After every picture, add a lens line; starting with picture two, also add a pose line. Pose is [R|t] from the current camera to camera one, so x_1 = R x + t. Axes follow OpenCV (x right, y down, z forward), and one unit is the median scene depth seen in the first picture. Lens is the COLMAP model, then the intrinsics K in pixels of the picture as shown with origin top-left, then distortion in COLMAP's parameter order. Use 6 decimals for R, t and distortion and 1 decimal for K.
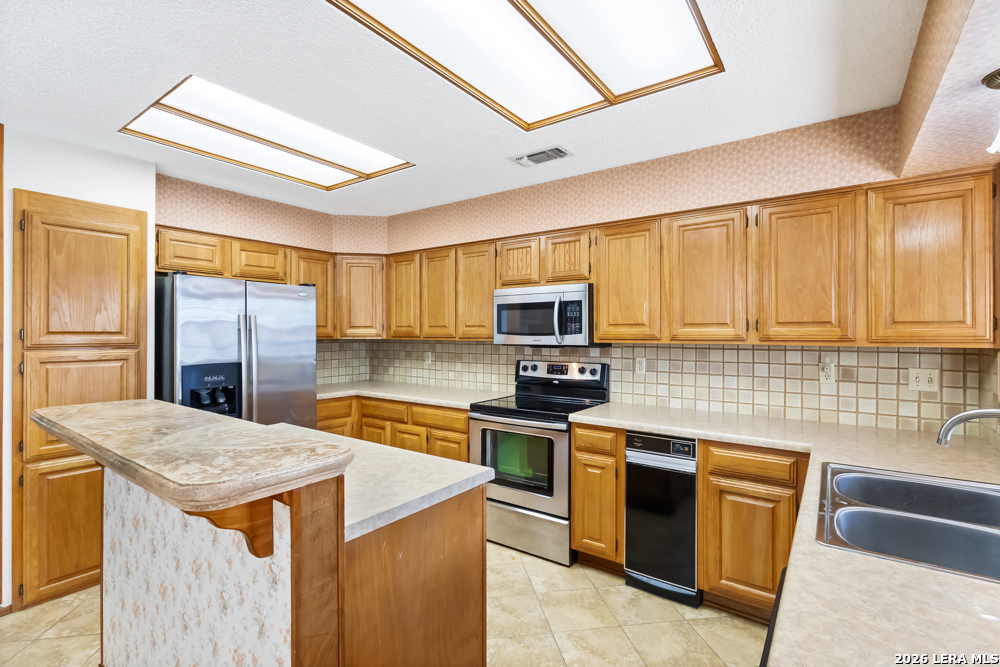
lens RADIAL K [[467.8, 0, 498.3], [0, 467.8, 333.7], [0, 0, 1]] dist [-0.001123, 0.000219]
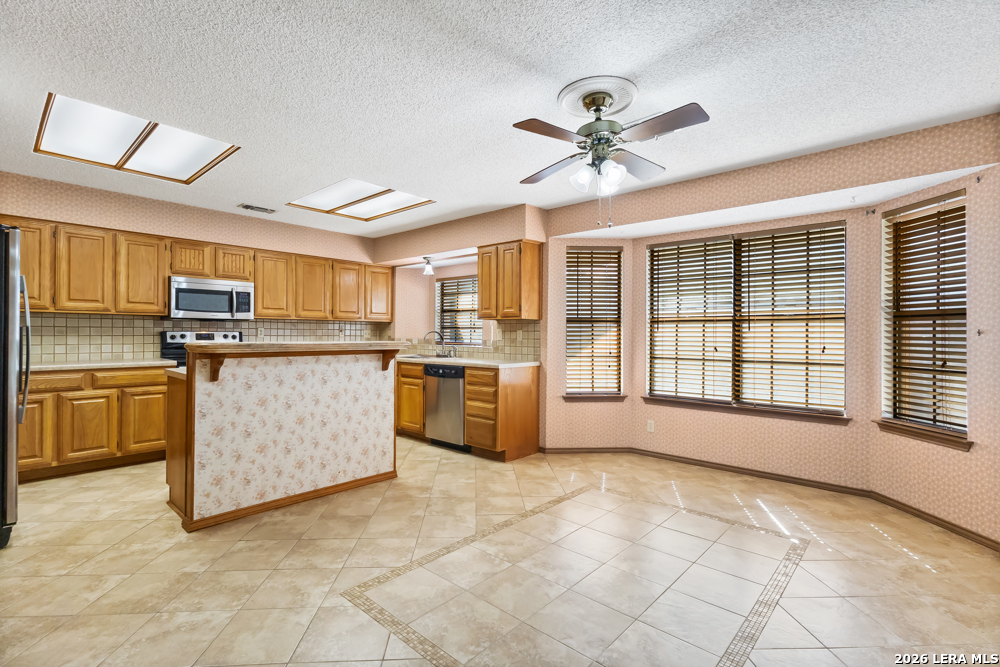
lens RADIAL K [[462.8, 0, 500.8], [0, 462.8, 331.5], [0, 0, 1]] dist [0.002311, 0.000616]
pose [[0.106426, 0.004713, 0.994309, -1.306237], [-0.004562, 0.999981, -0.004251, 0.068026], [-0.994310, -0.004084, 0.106445, -0.065608]]
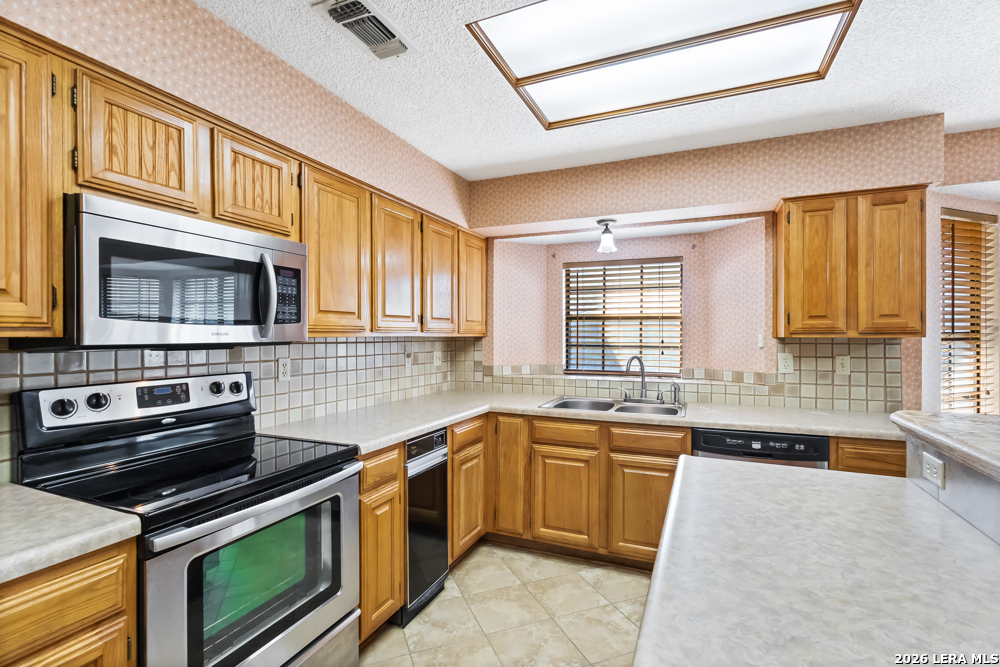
lens RADIAL K [[460.5, 0, 503.9], [0, 460.5, 336.2], [0, 0, 1]] dist [0.000075, 0.000298]
pose [[-0.223867, -0.000630, 0.974620, -0.460274], [0.003417, 0.999993, 0.001431, 0.017122], [-0.974614, 0.003651, -0.223863, 0.829118]]
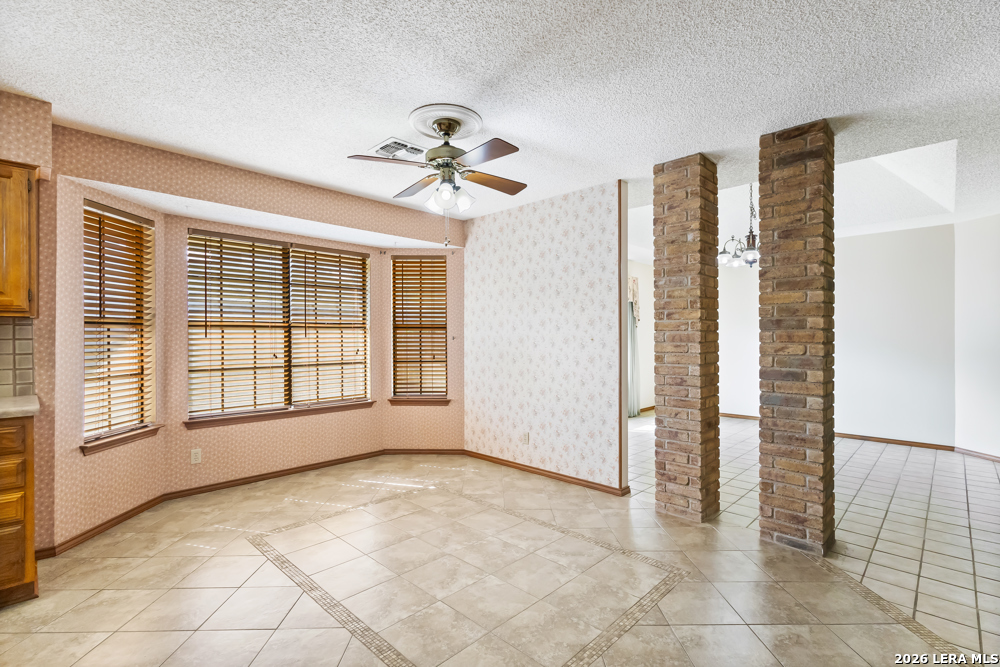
lens RADIAL K [[467.8, 0, 498.3], [0, 467.8, 333.7], [0, 0, 1]] dist [-0.001123, 0.000219]
pose [[-0.989736, 0.000777, 0.142908, -0.744442], [0.000327, 0.999995, -0.003176, 0.052744], [-0.142910, -0.003097, -0.989731, 0.654503]]
